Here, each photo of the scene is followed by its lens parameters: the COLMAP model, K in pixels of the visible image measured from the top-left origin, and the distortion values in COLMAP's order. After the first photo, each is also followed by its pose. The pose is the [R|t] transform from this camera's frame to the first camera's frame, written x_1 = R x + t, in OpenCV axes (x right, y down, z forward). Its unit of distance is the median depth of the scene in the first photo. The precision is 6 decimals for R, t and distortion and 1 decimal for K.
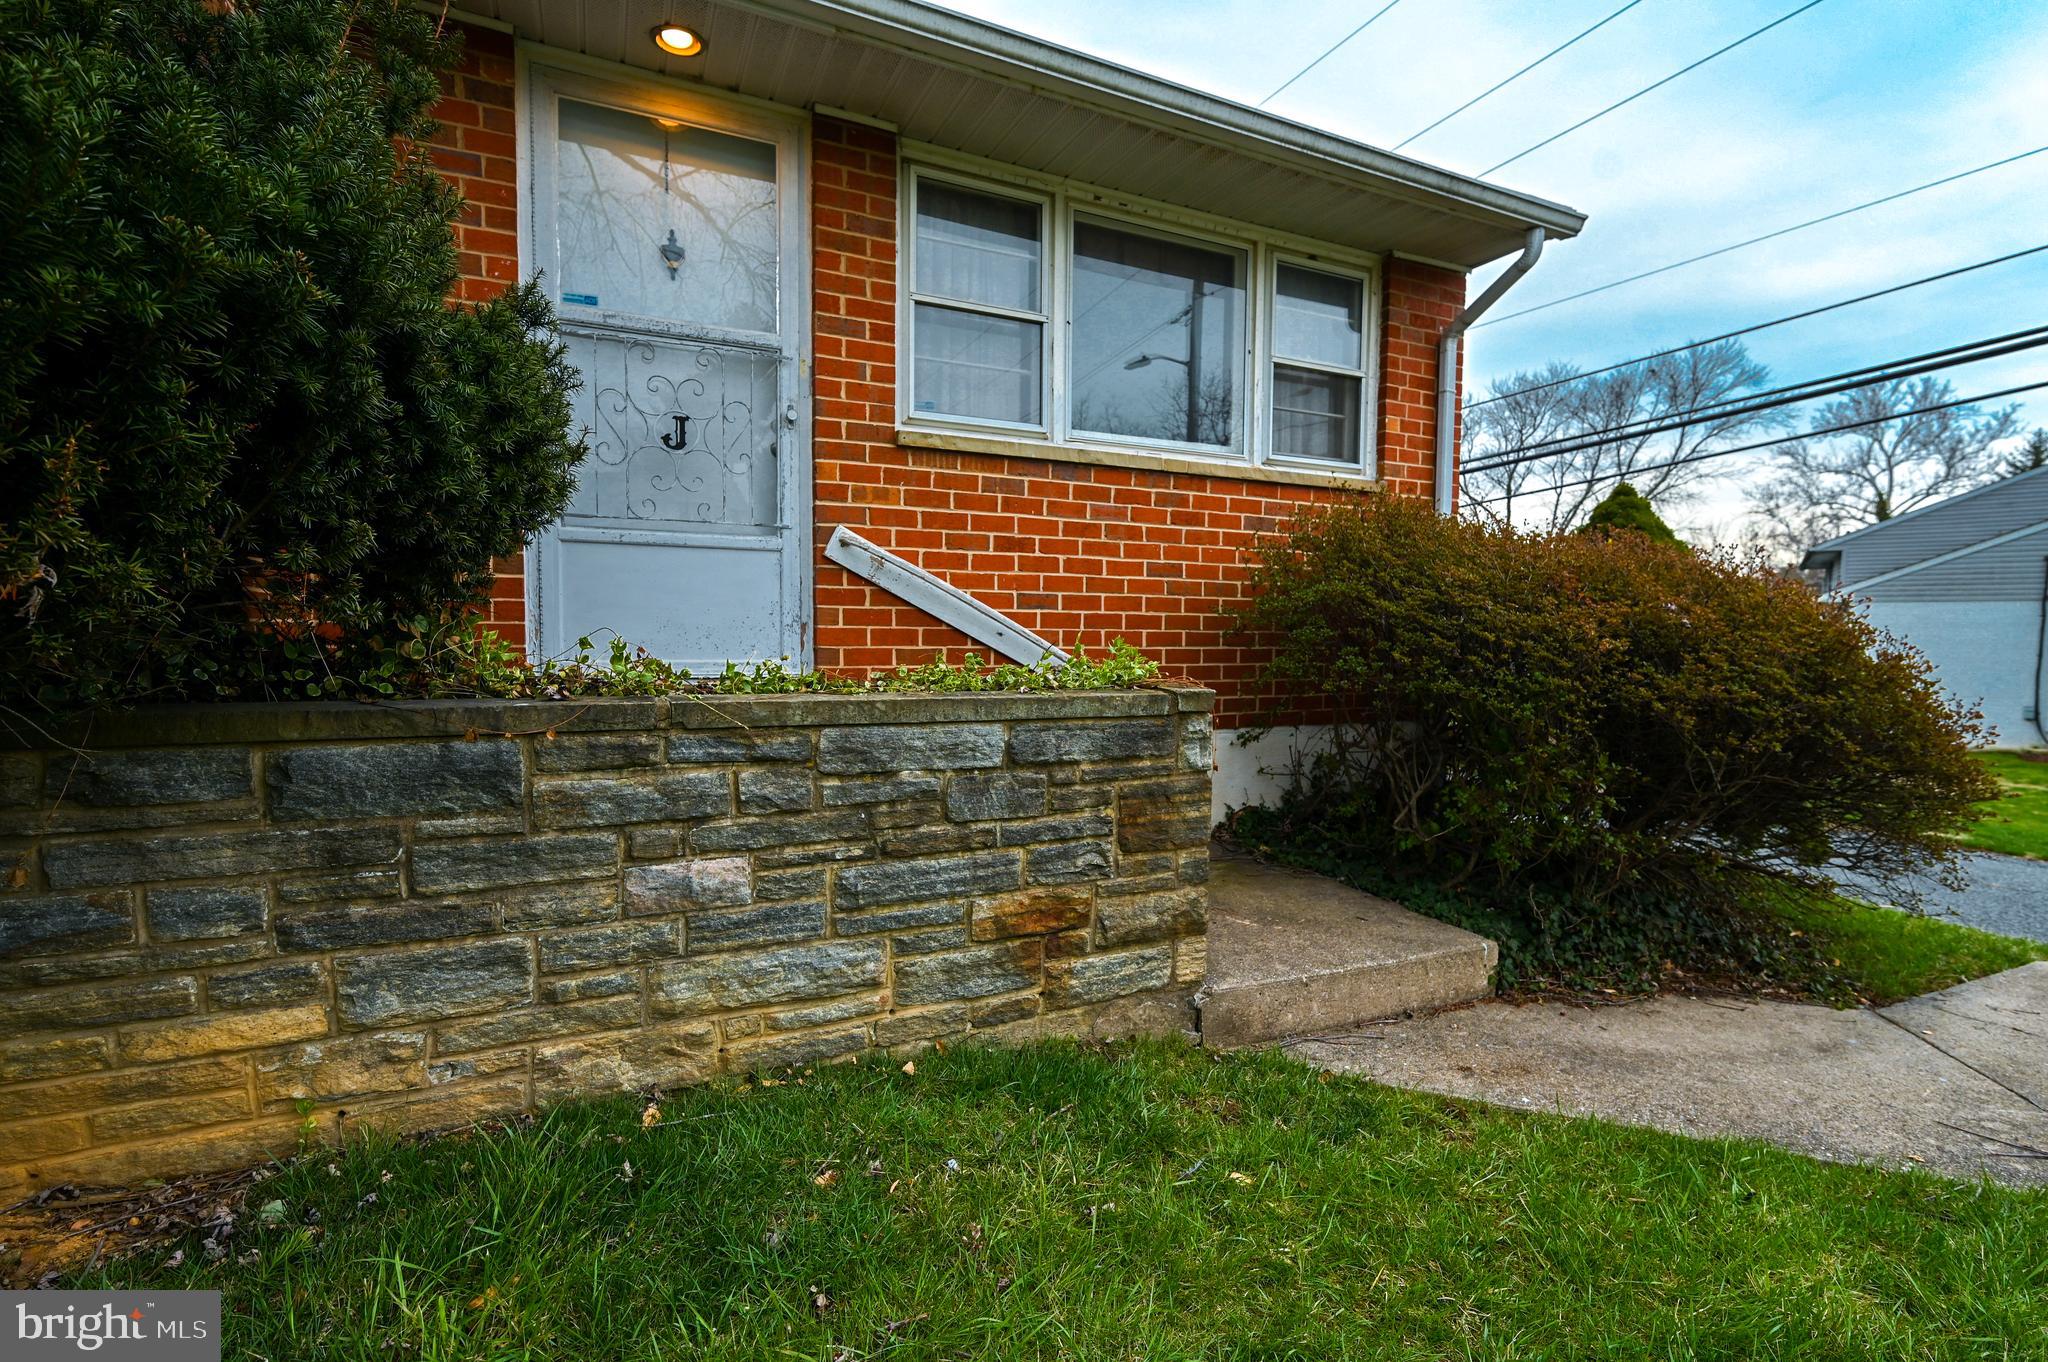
lens RADIAL K [[913.7, 0, 1030.0], [0, 913.7, 680.4], [0, 0, 1]] dist [-0.001652, 0.000592]
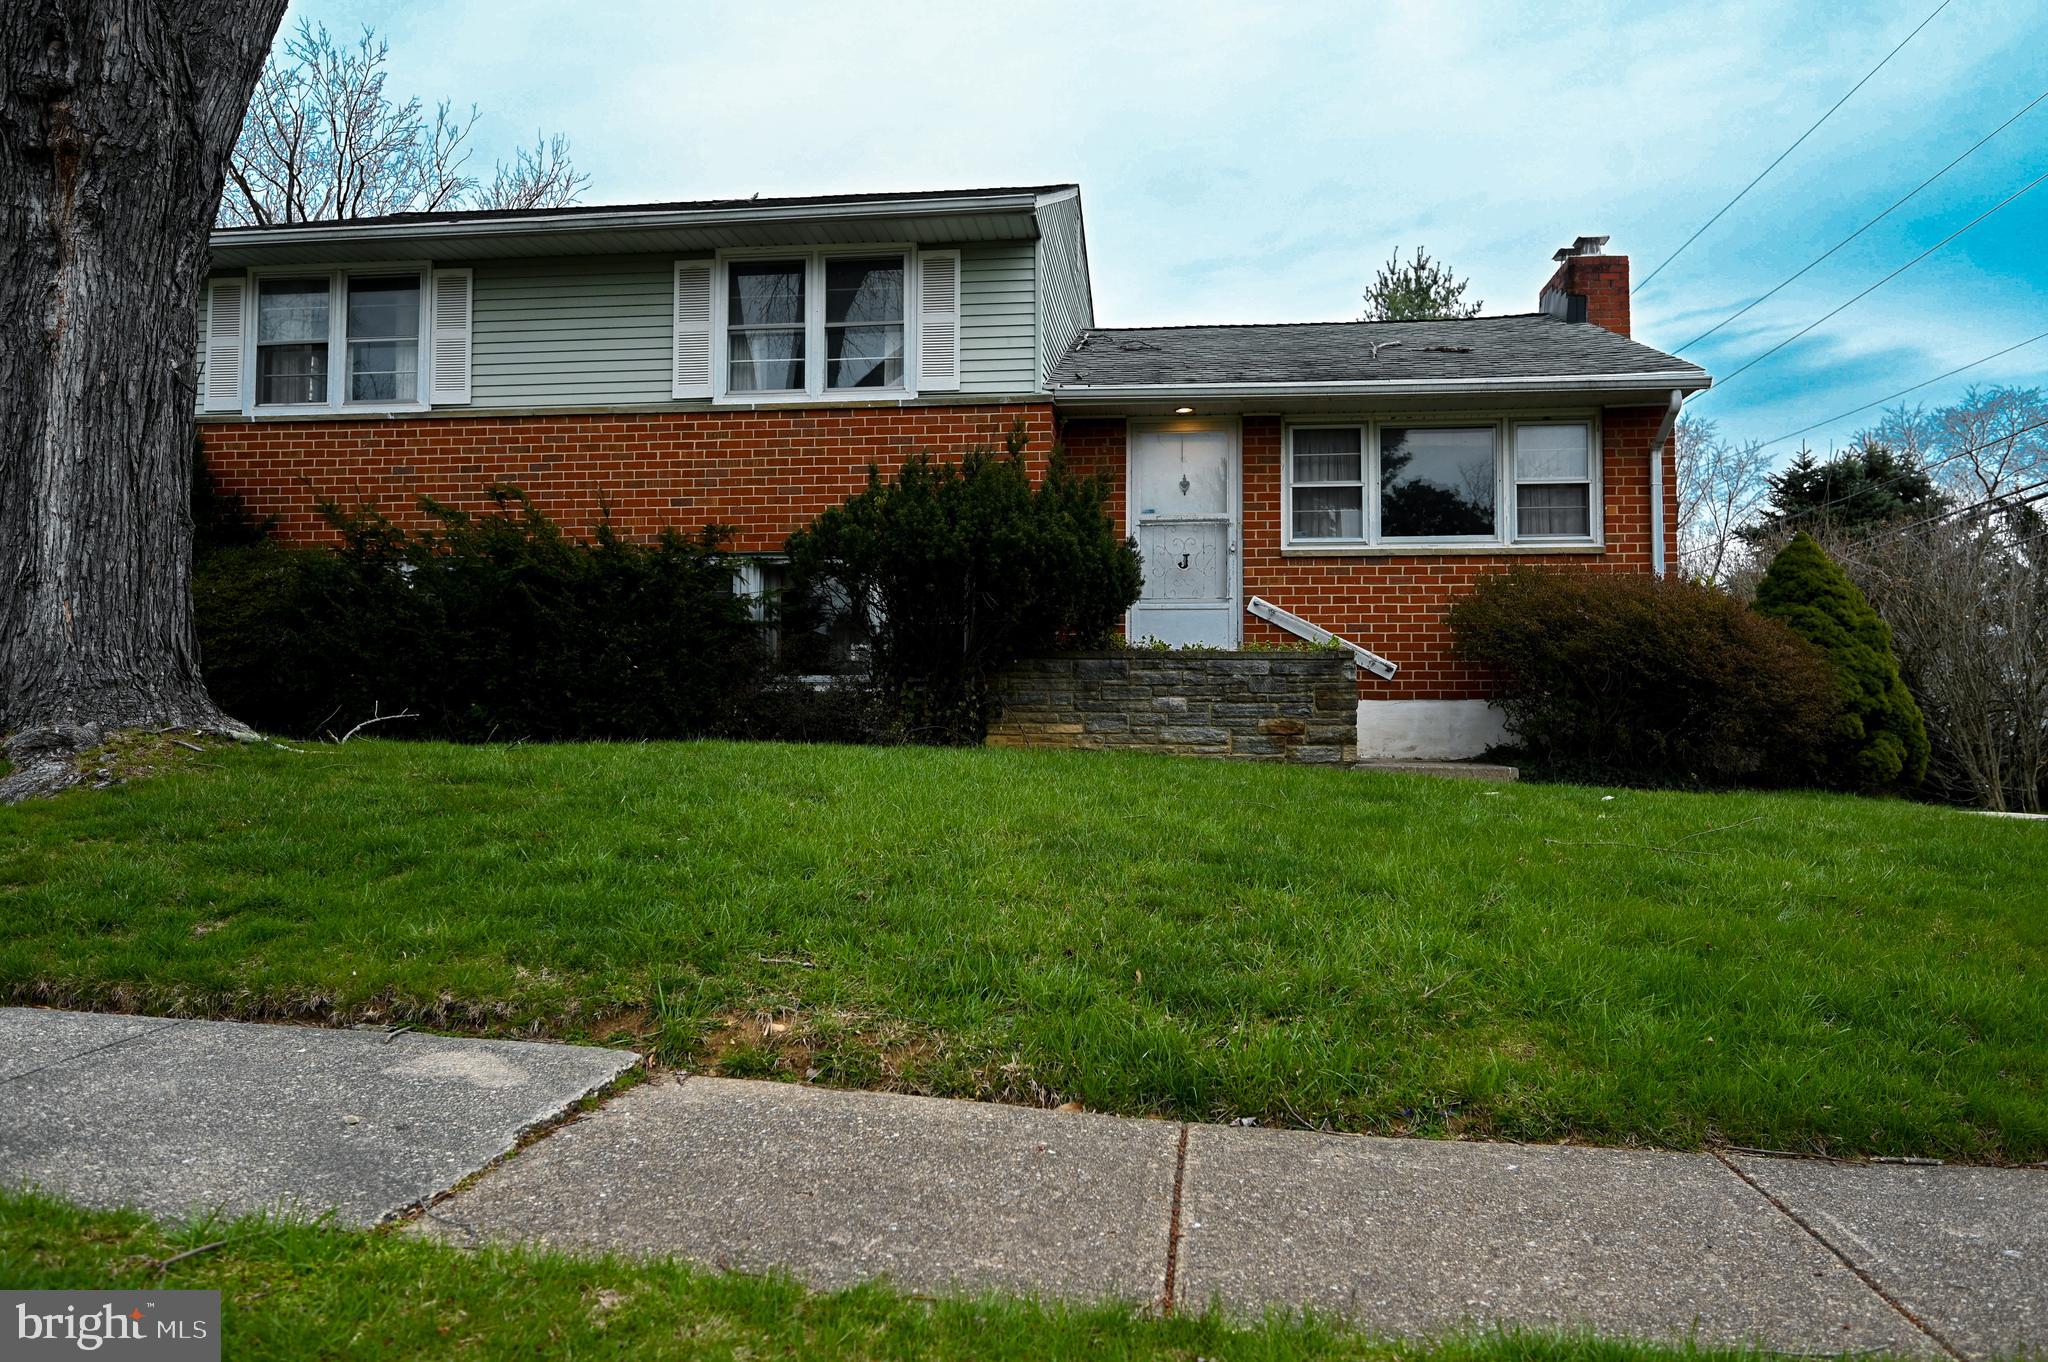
lens RADIAL K [[1406.5, 0, 1024.0], [0, 1406.5, 681.0], [0, 0, 1]] dist [-0.001287, 0.000212]
pose [[0.846316, -0.027927, -0.531949, 1.232594], [-0.026060, 0.995258, -0.093711, 0.401299], [0.532044, 0.093172, 0.841575, -2.333723]]
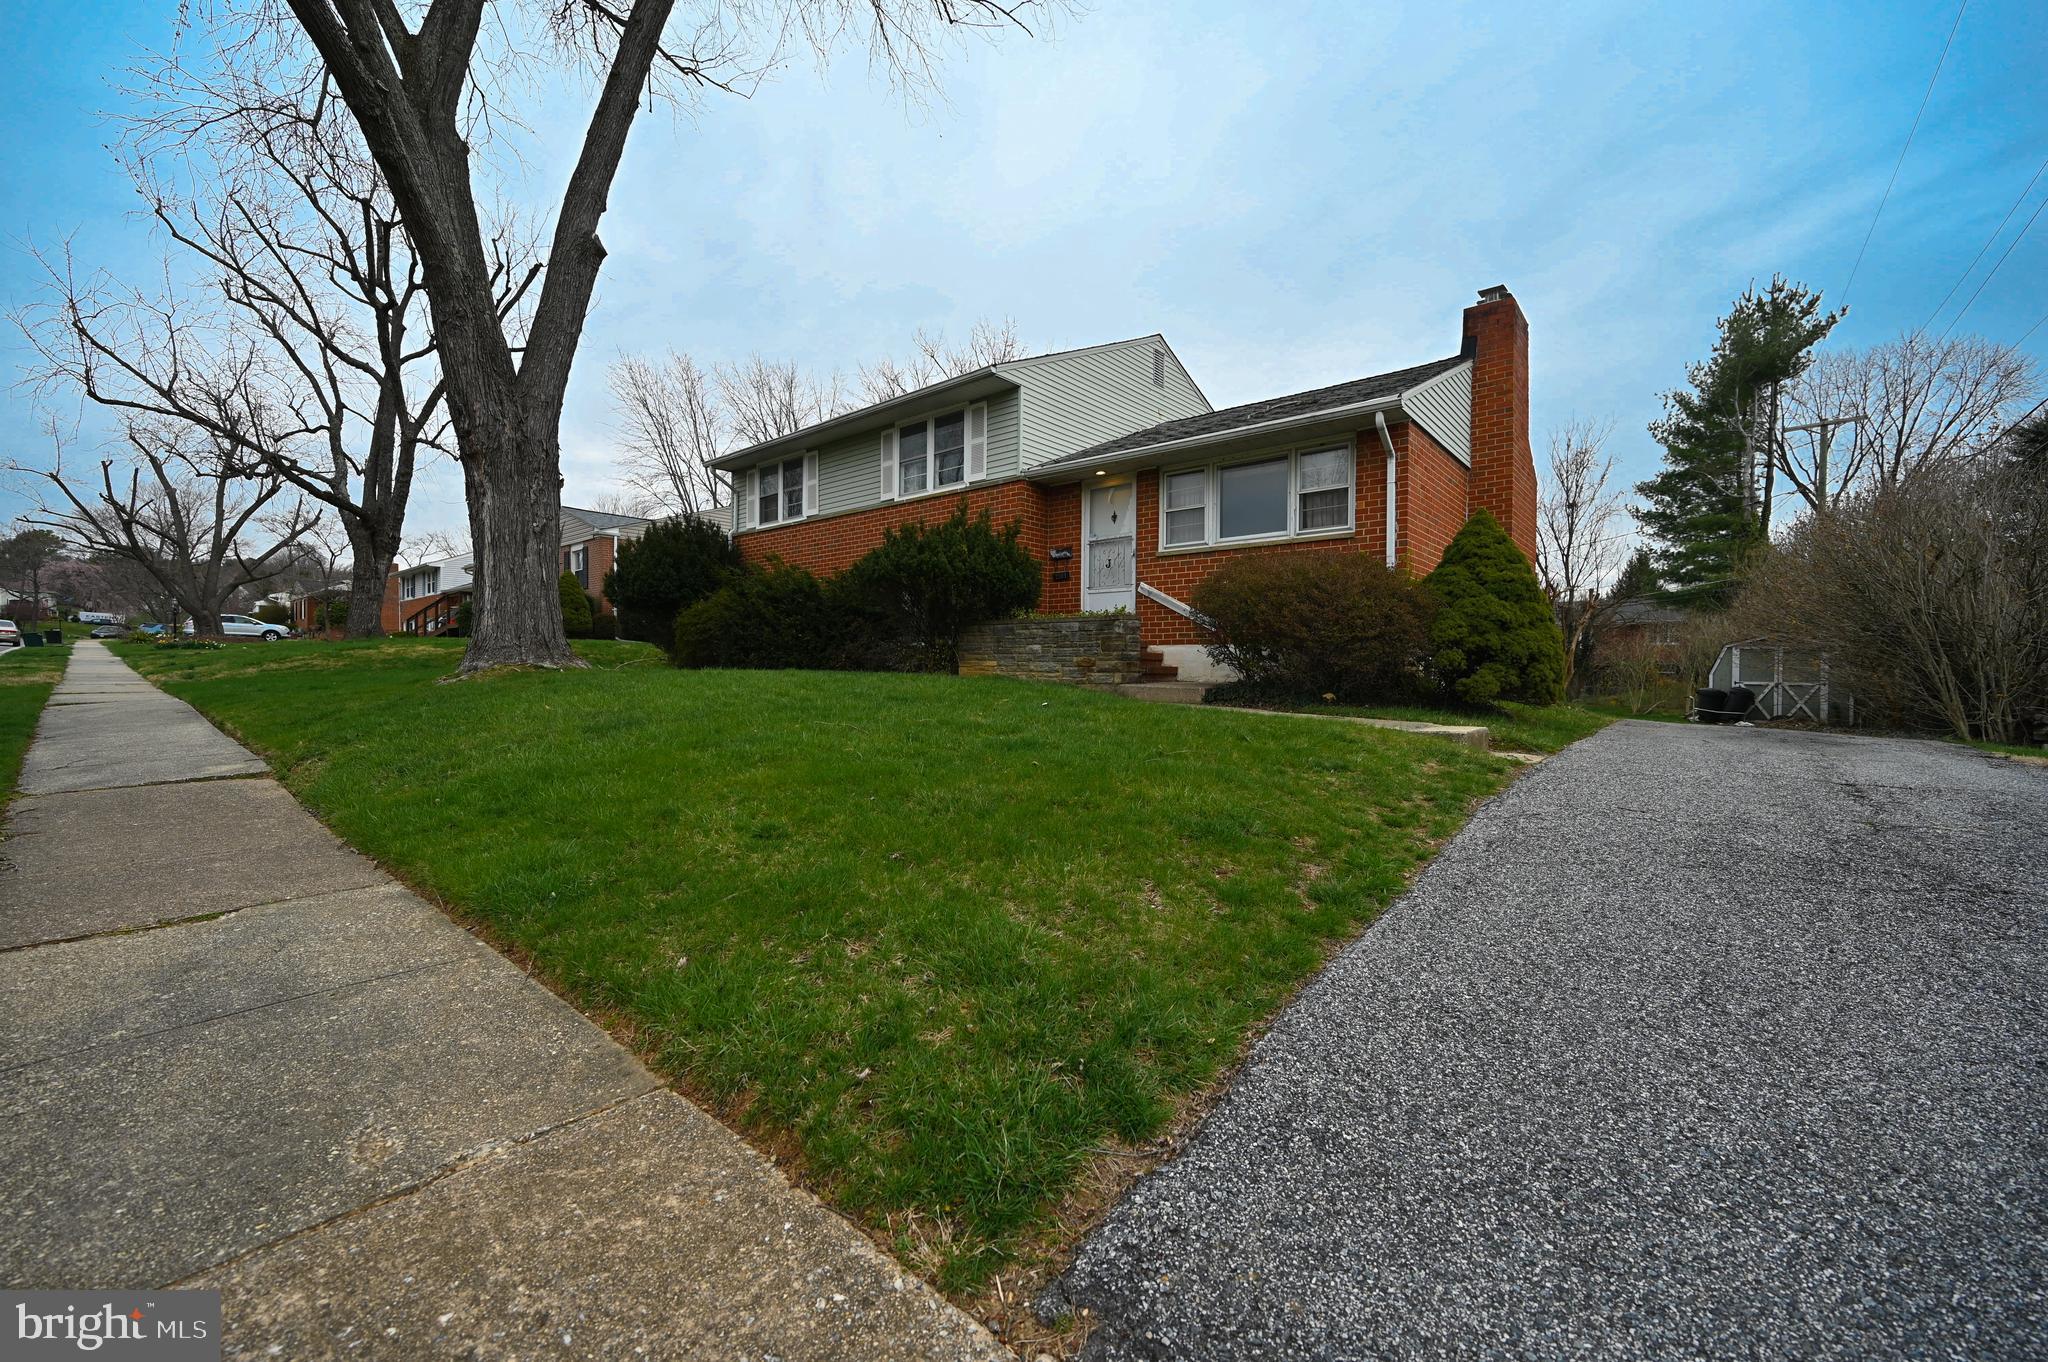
lens RADIAL K [[805.2, 0, 1026.6], [0, 805.2, 682.6], [0, 0, 1]] dist [0.000160, -0.000029]
pose [[0.408365, 0.006623, -0.912795, 2.760724], [-0.053139, 0.998450, -0.016529, 0.330610], [0.911271, 0.055255, 0.408084, -0.741459]]
